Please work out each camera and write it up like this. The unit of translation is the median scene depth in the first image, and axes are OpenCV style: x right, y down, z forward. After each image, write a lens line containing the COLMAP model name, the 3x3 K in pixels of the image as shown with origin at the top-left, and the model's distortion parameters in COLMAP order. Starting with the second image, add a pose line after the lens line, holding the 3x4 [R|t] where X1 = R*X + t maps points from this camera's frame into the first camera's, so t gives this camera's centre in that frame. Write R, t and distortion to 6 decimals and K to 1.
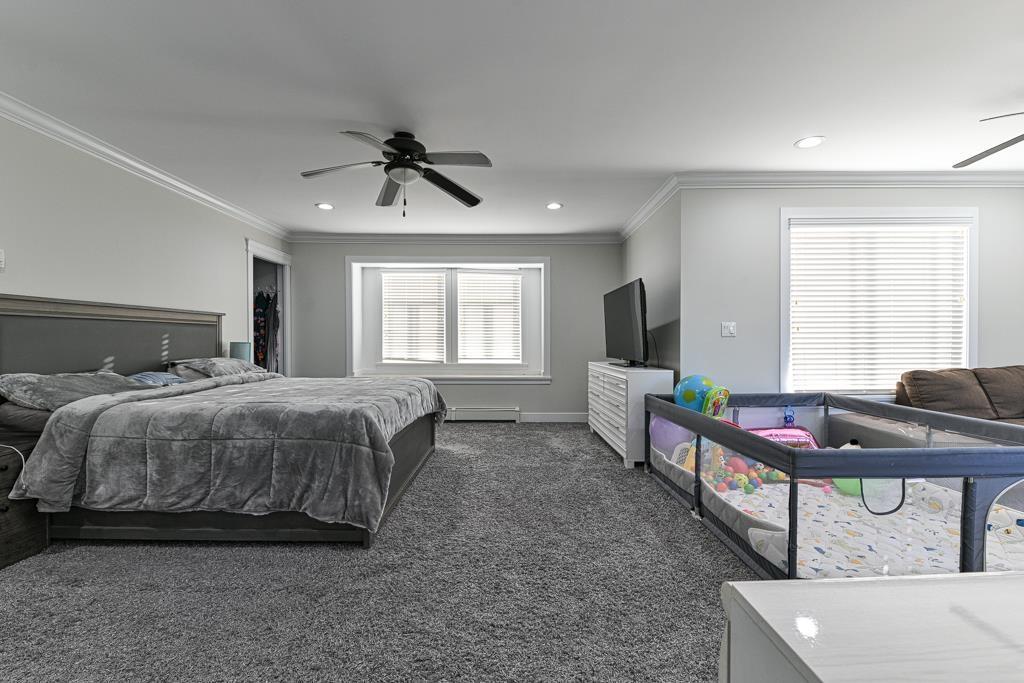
lens RADIAL K [[439.1, 0, 511.1], [0, 439.1, 344.7], [0, 0, 1]] dist [0.001900, -0.007742]
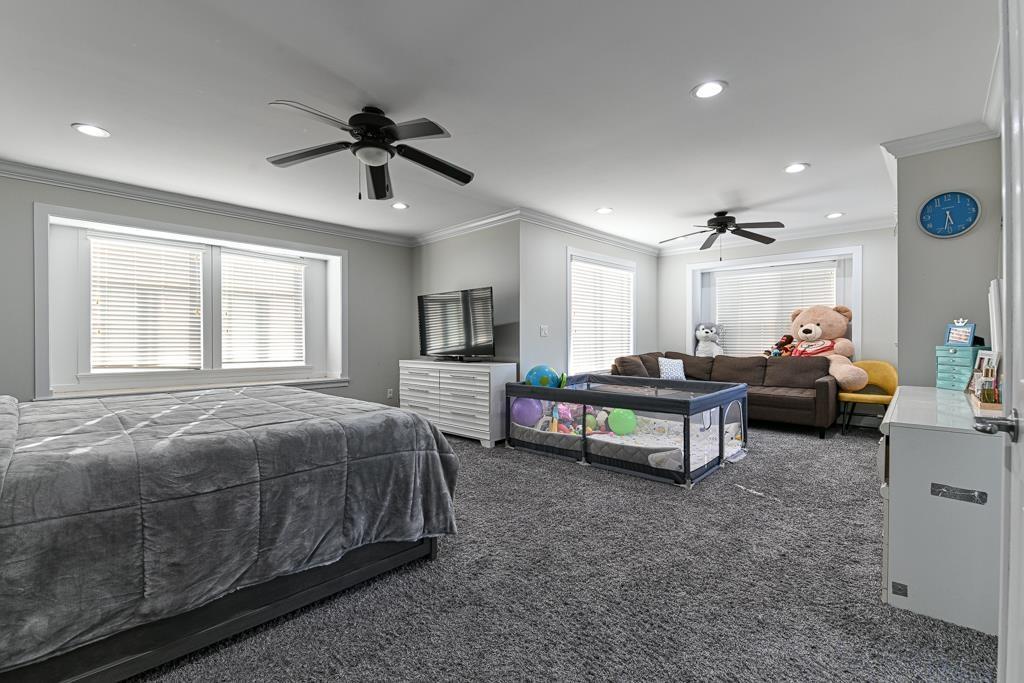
lens RADIAL K [[442.6, 0, 521.9], [0, 442.6, 338.0], [0, 0, 1]] dist [0.001692, -0.008258]
pose [[0.683242, 0.001121, 0.730191, -0.538345], [0.008350, 0.999921, -0.009347, -0.000789], [-0.730144, 0.012483, 0.683179, 0.123790]]
